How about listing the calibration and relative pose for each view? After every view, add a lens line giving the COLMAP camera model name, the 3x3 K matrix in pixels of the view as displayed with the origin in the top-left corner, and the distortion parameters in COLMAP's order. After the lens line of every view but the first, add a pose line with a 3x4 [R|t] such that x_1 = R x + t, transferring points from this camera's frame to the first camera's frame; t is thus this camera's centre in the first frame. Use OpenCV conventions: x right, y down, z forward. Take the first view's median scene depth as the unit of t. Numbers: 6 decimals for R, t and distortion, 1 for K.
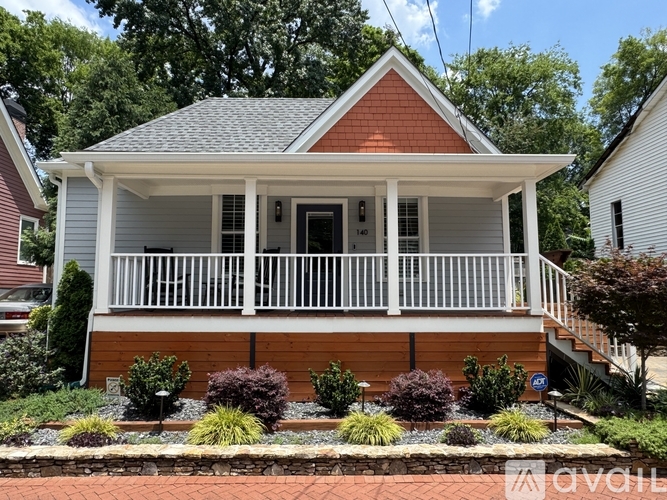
lens RADIAL K [[437.6, 0, 333.5], [0, 437.6, 250.0], [0, 0, 1]] dist [-0.002905, -0.001569]
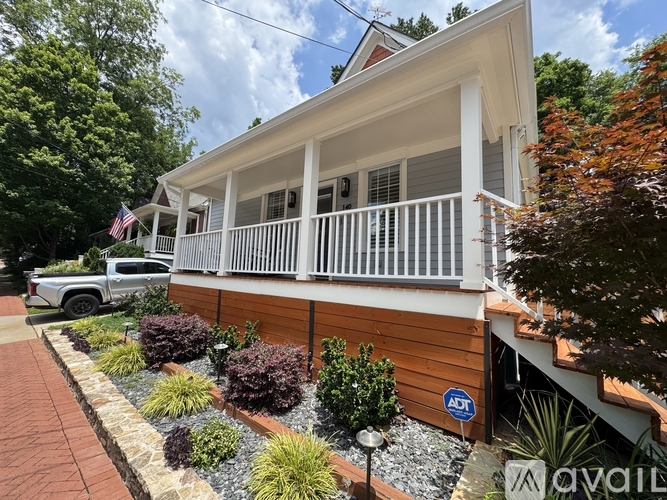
lens RADIAL K [[263.3, 0, 336.2], [0, 263.3, 250.6], [0, 0, 1]] dist [-0.002465, -0.000745]
pose [[0.782750, -0.031701, -0.621528, 0.532608], [0.020971, 0.999478, -0.024568, 0.098625], [0.621983, 0.006196, 0.783007, 0.590525]]
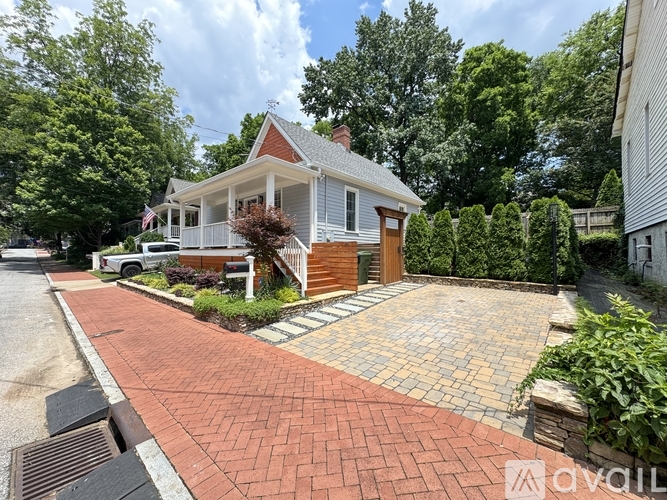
lens RADIAL K [[266.0, 0, 333.9], [0, 266.0, 248.4], [0, 0, 1]] dist [-0.000647, -0.000084]
pose [[0.741592, -0.011878, -0.670747, 1.479955], [0.067703, 0.996064, 0.057215, 0.105254], [0.667427, -0.087842, 0.739477, 0.329344]]
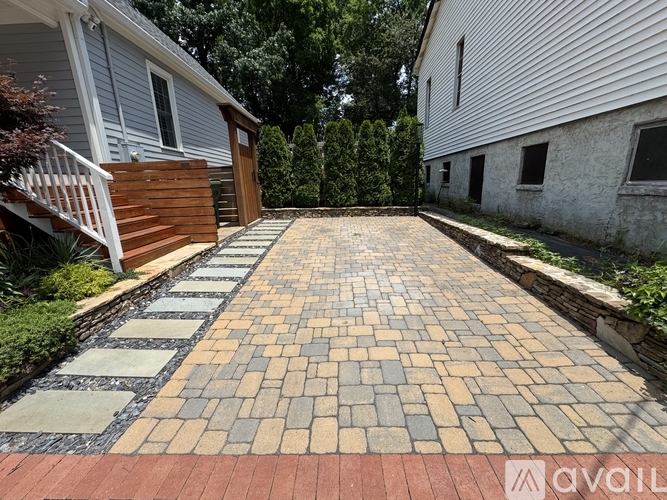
lens RADIAL K [[266.0, 0, 333.9], [0, 266.0, 248.4], [0, 0, 1]] dist [-0.000647, -0.000084]
pose [[0.998494, -0.021433, -0.050499, 1.132997], [0.037173, 0.941308, 0.335497, 0.145509], [0.040344, -0.336869, 0.940687, 0.551779]]
